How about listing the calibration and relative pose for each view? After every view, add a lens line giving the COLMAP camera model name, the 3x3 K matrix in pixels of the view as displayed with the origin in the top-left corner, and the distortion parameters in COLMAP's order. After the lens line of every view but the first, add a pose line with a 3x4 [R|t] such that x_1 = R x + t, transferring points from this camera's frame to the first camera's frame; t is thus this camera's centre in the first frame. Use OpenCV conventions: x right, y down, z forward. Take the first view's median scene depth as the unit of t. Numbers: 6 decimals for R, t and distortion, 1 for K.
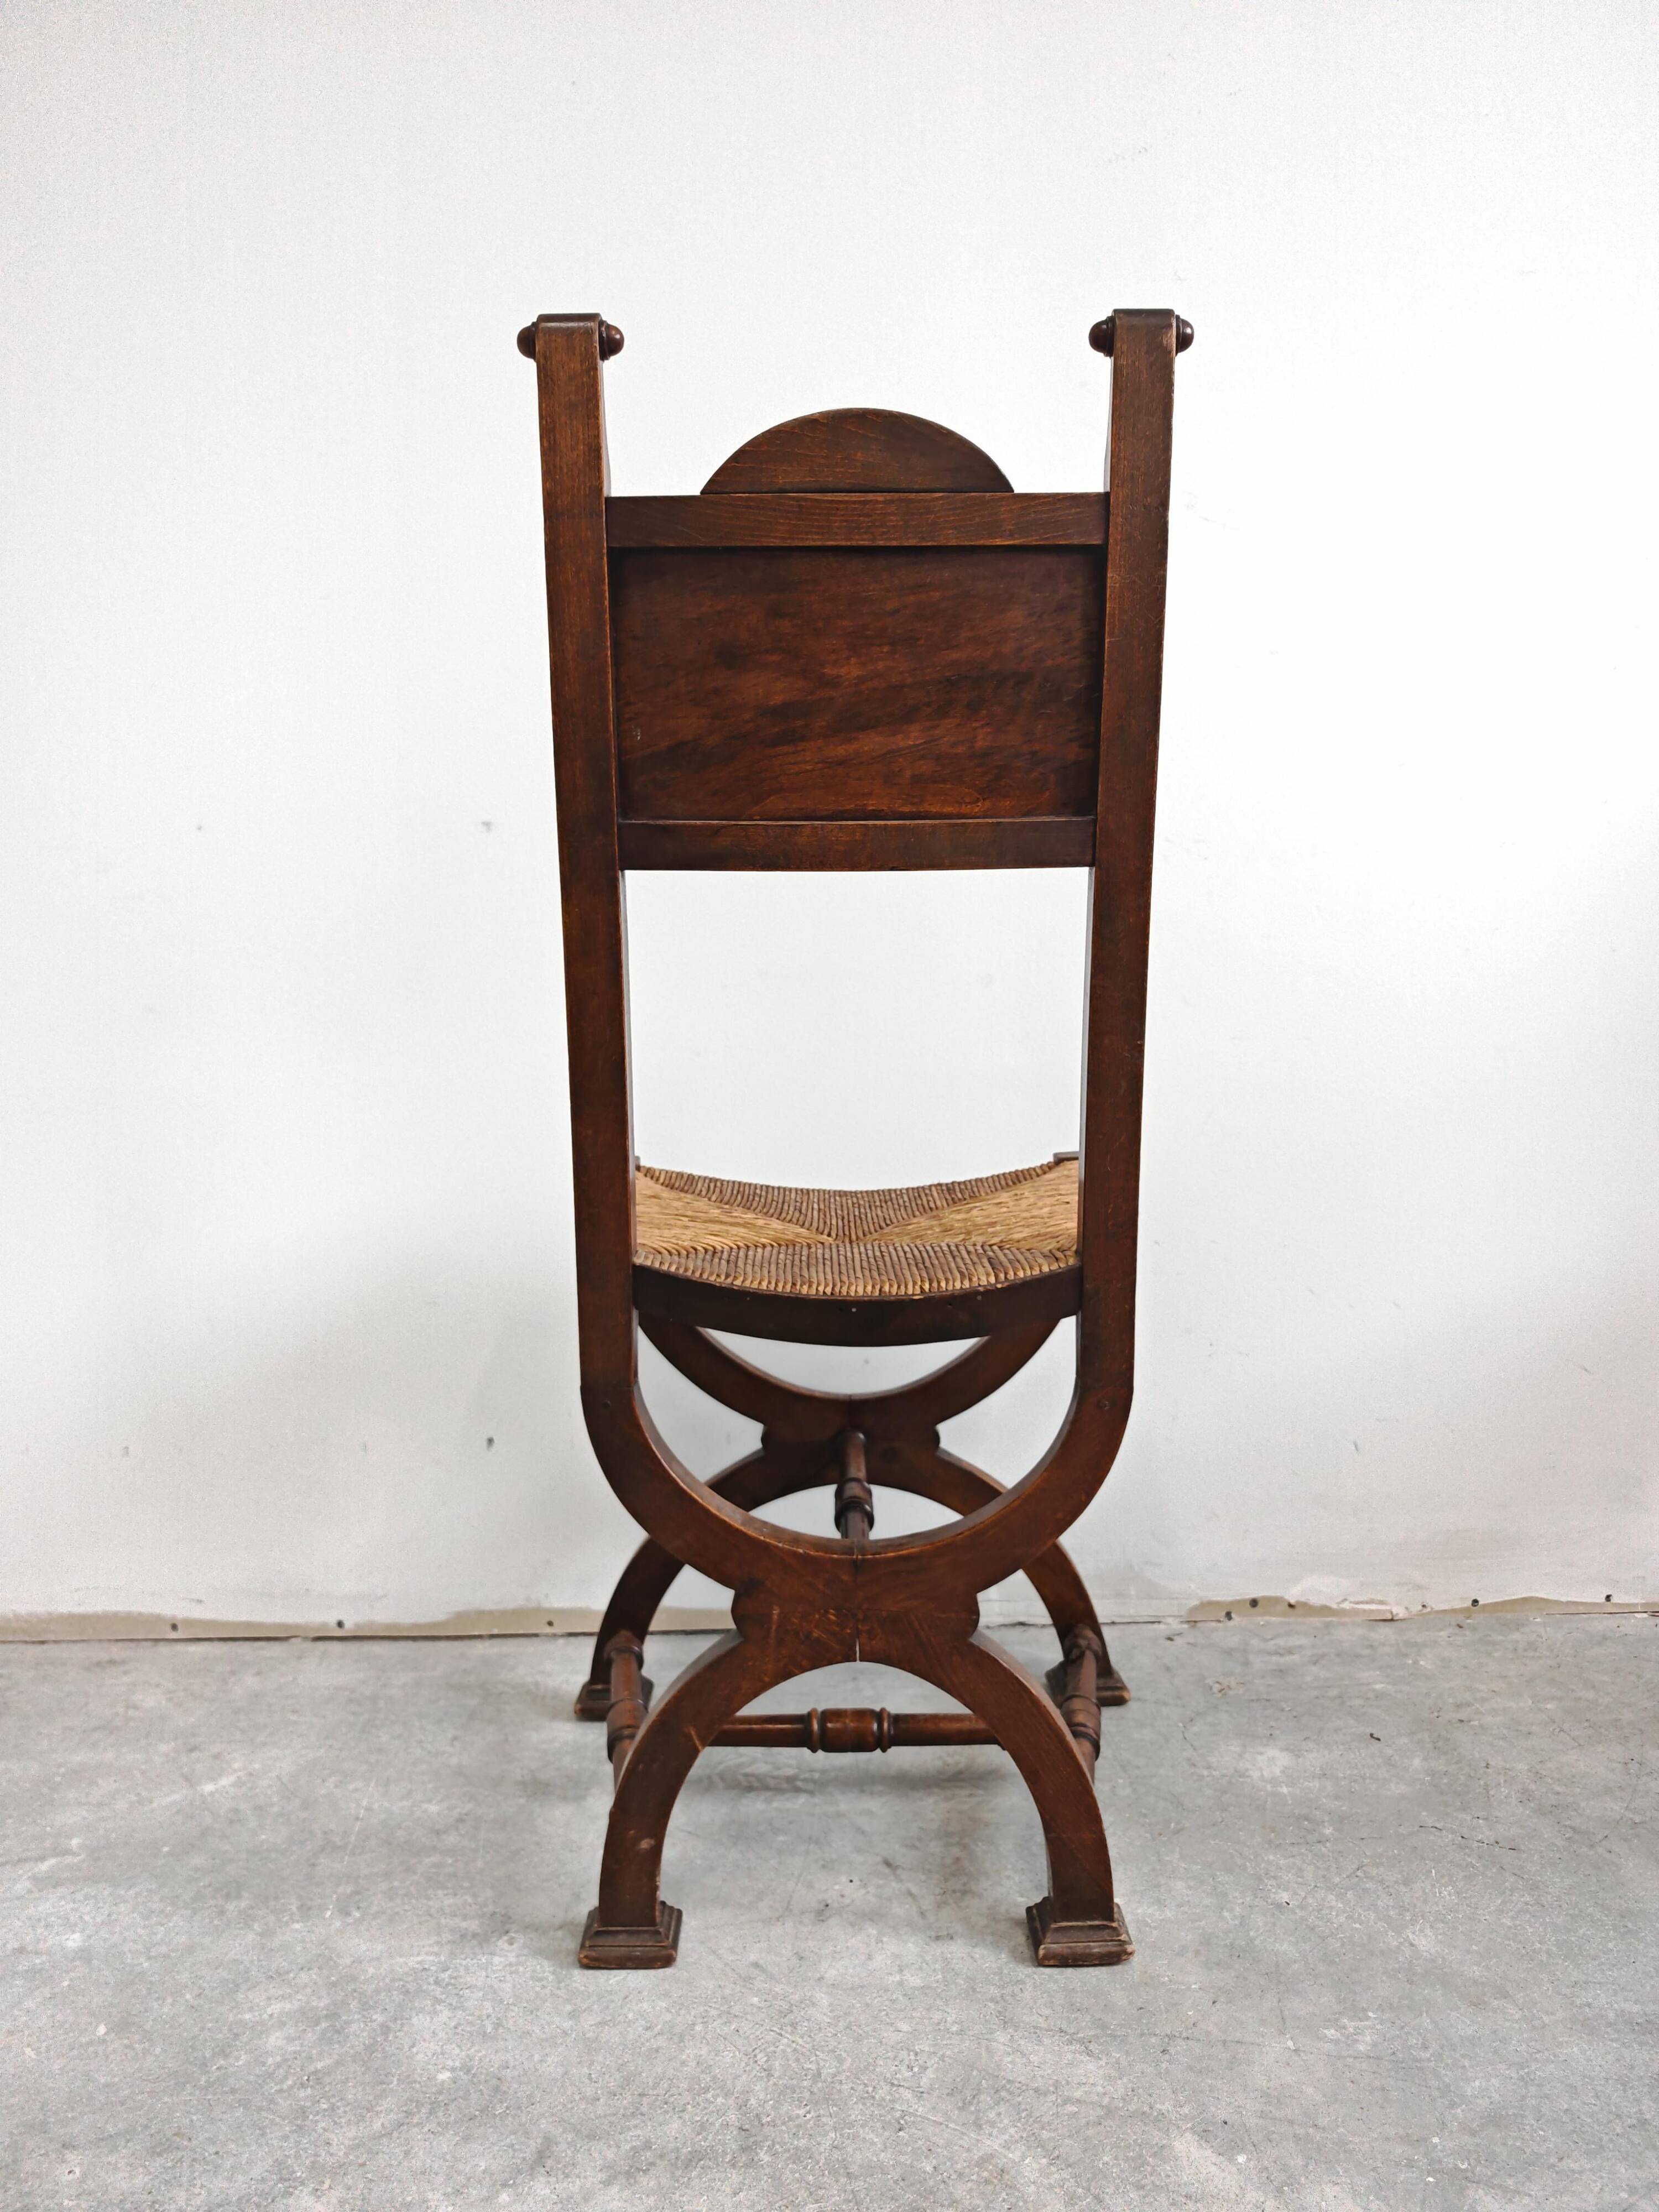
lens RADIAL K [[1615.4, 0, 825.1], [0, 1615.4, 1137.9], [0, 0, 1]] dist [-0.014102, 0.004747]
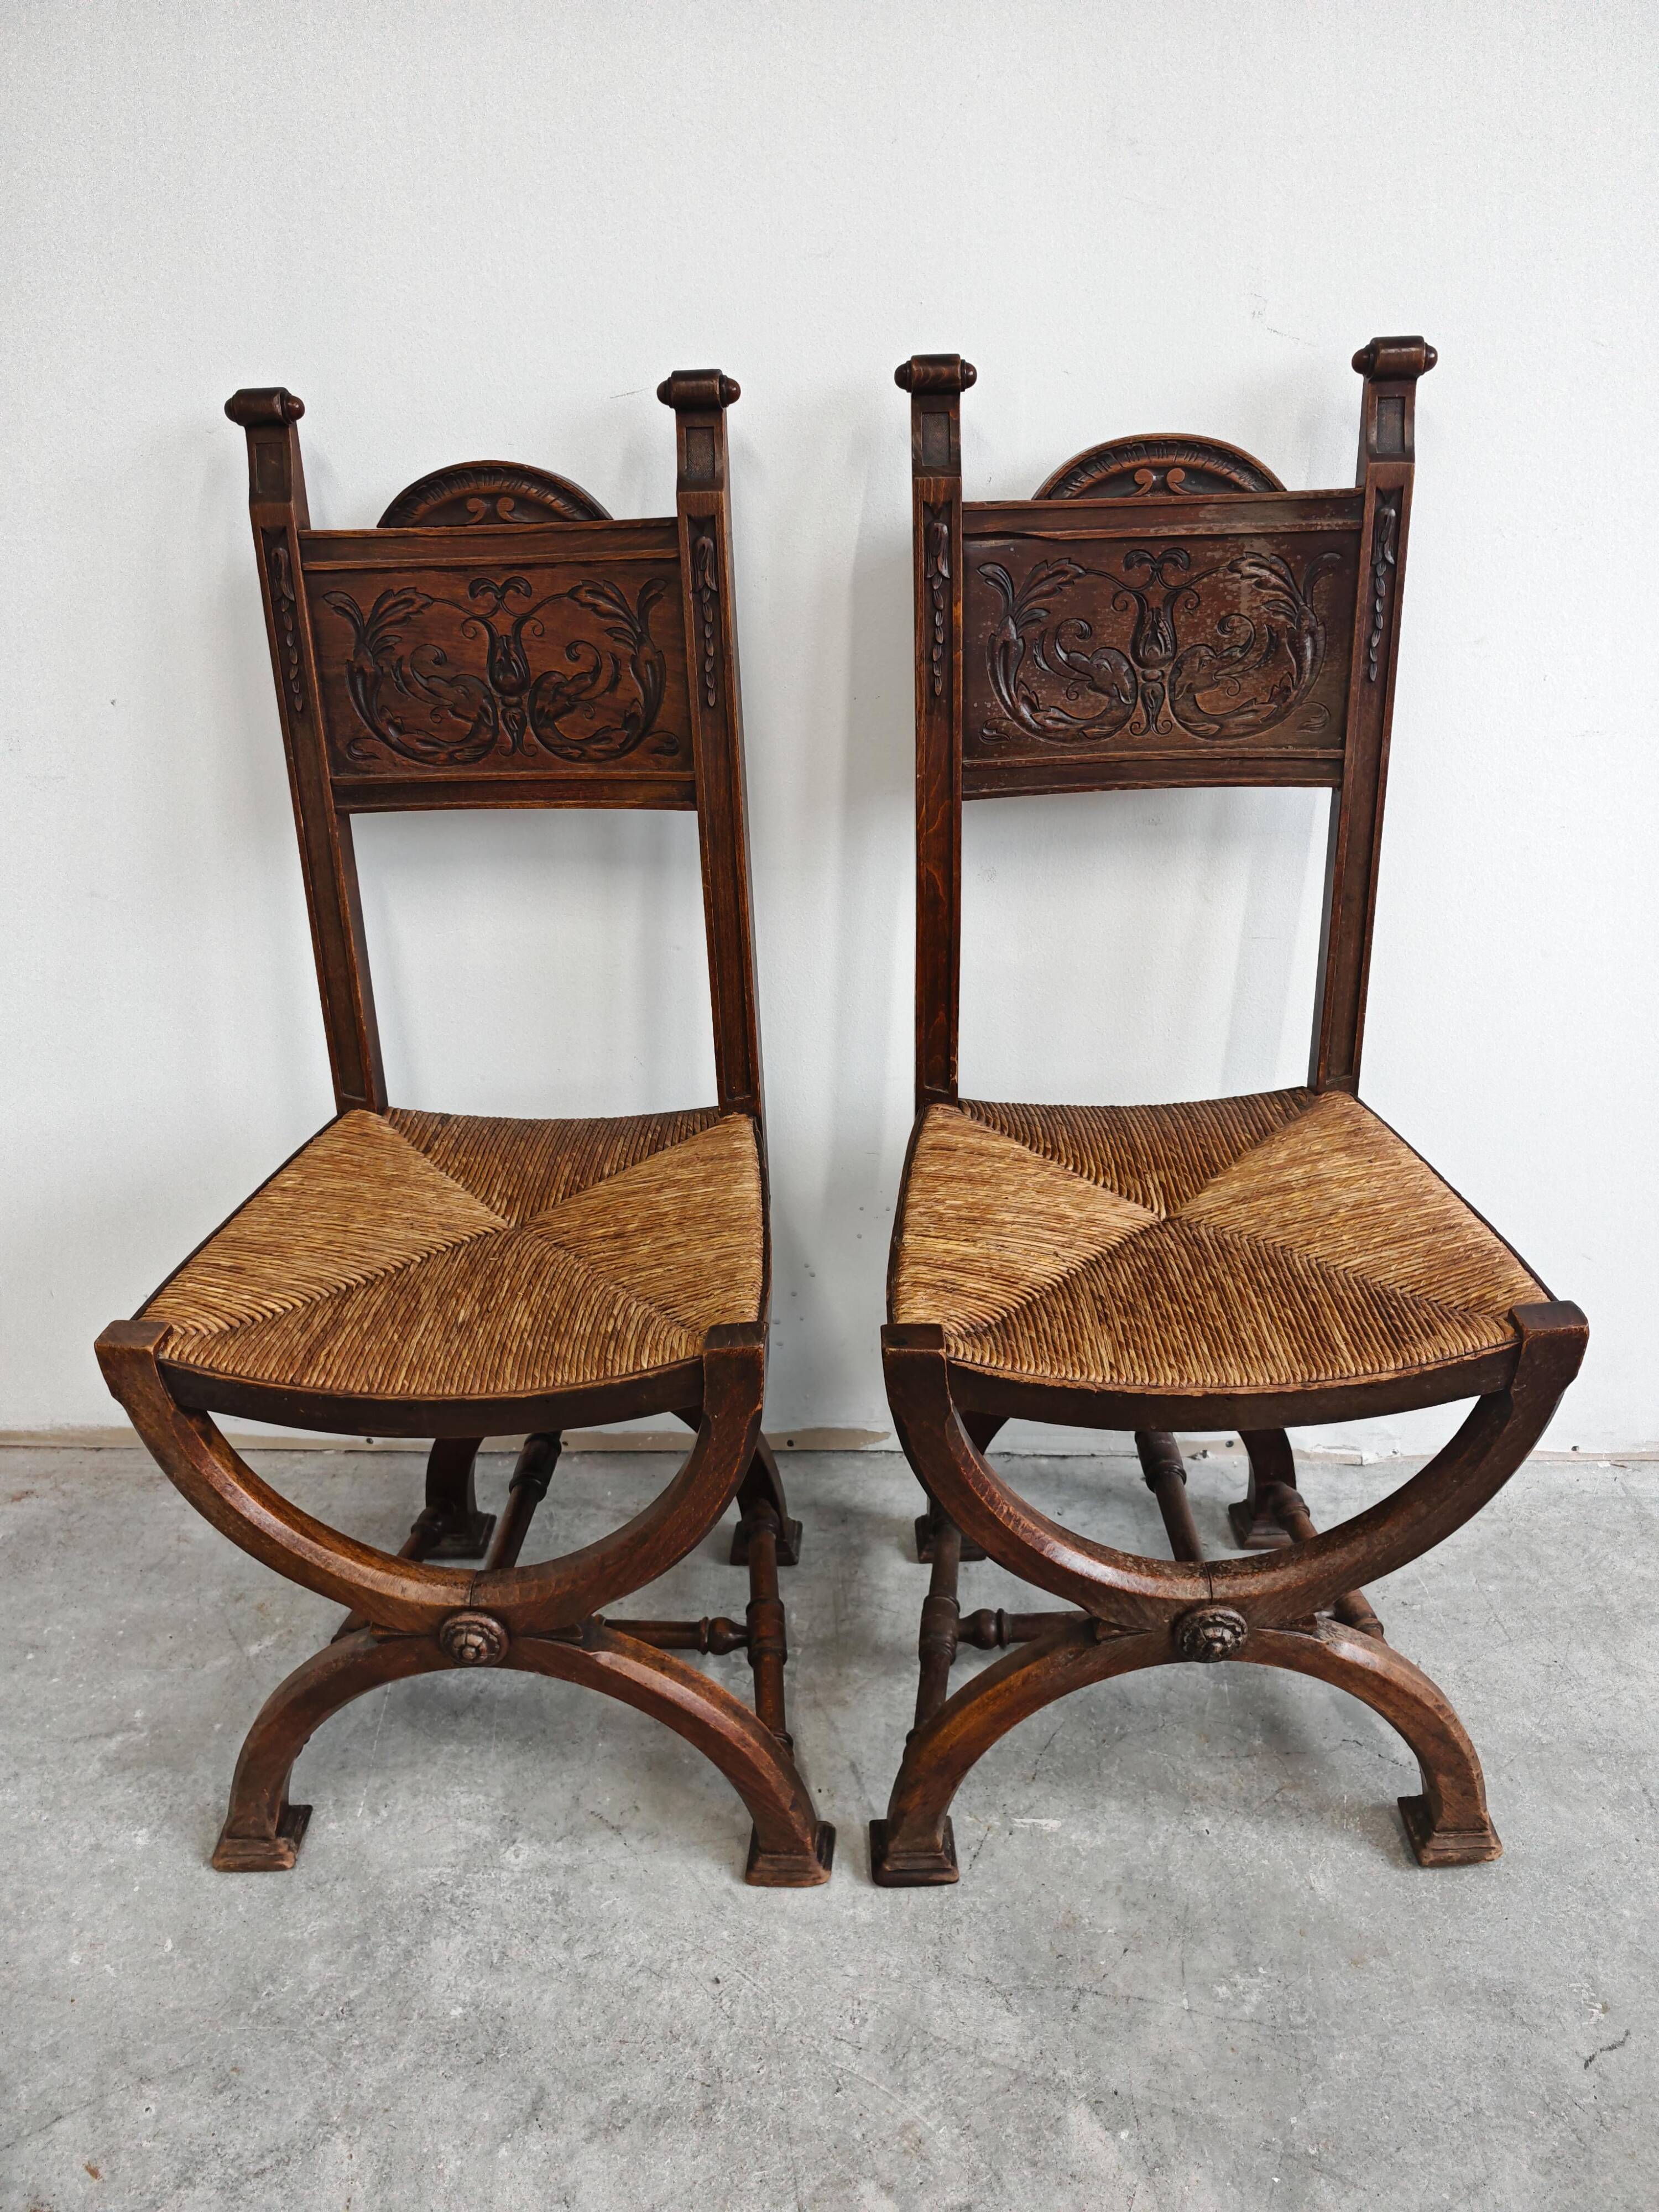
lens RADIAL K [[1615.4, 0, 842.1], [0, 1615.4, 1111.4], [0, 0, 1]] dist [-0.014102, 0.004747]
pose [[0.999295, 0.011375, -0.035785, 0.068054], [0.001435, 0.940748, 0.339103, -0.372036], [0.037522, -0.338915, 0.940069, 0.109319]]
